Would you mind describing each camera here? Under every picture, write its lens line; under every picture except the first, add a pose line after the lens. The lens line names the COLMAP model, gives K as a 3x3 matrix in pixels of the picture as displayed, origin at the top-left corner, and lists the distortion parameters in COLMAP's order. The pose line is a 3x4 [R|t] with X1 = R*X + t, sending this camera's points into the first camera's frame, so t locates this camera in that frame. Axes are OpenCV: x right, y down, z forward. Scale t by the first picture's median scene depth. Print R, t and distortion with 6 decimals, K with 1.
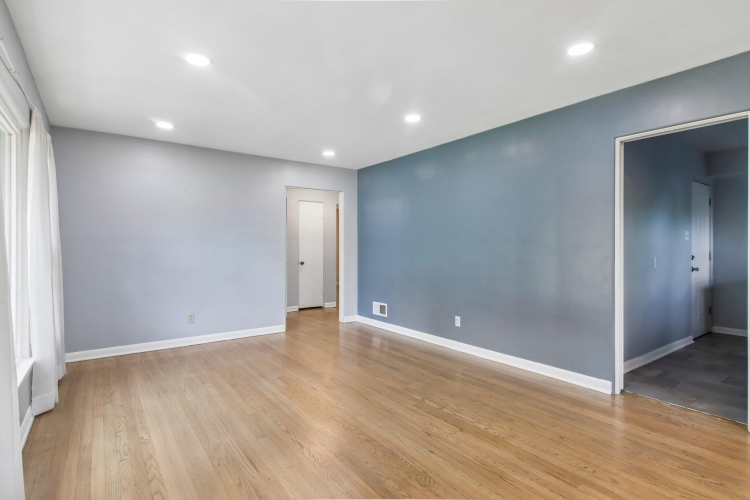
lens RADIAL K [[384.2, 0, 374.7], [0, 384.2, 247.3], [0, 0, 1]] dist [-0.013693, -0.000940]
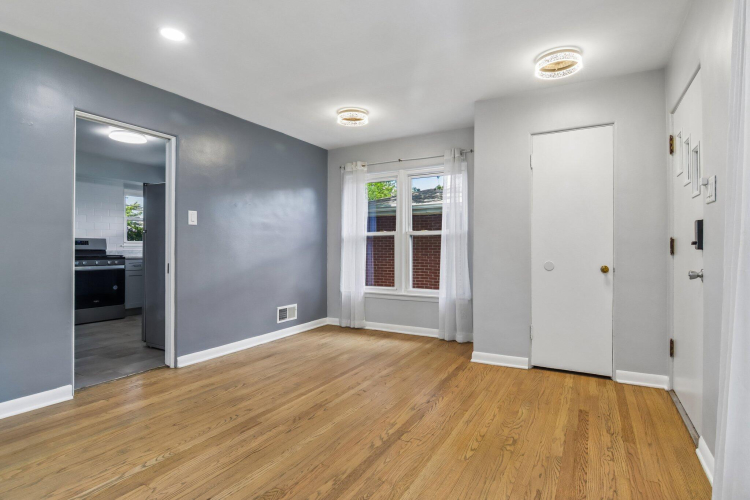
lens RADIAL K [[384.2, 0, 374.7], [0, 384.2, 247.3], [0, 0, 1]] dist [-0.013693, -0.000940]
pose [[-0.419280, -0.003591, 0.907850, -0.591811], [0.001629, 0.999988, 0.004707, 0.042084], [-0.907856, 0.003452, -0.419269, 0.925494]]
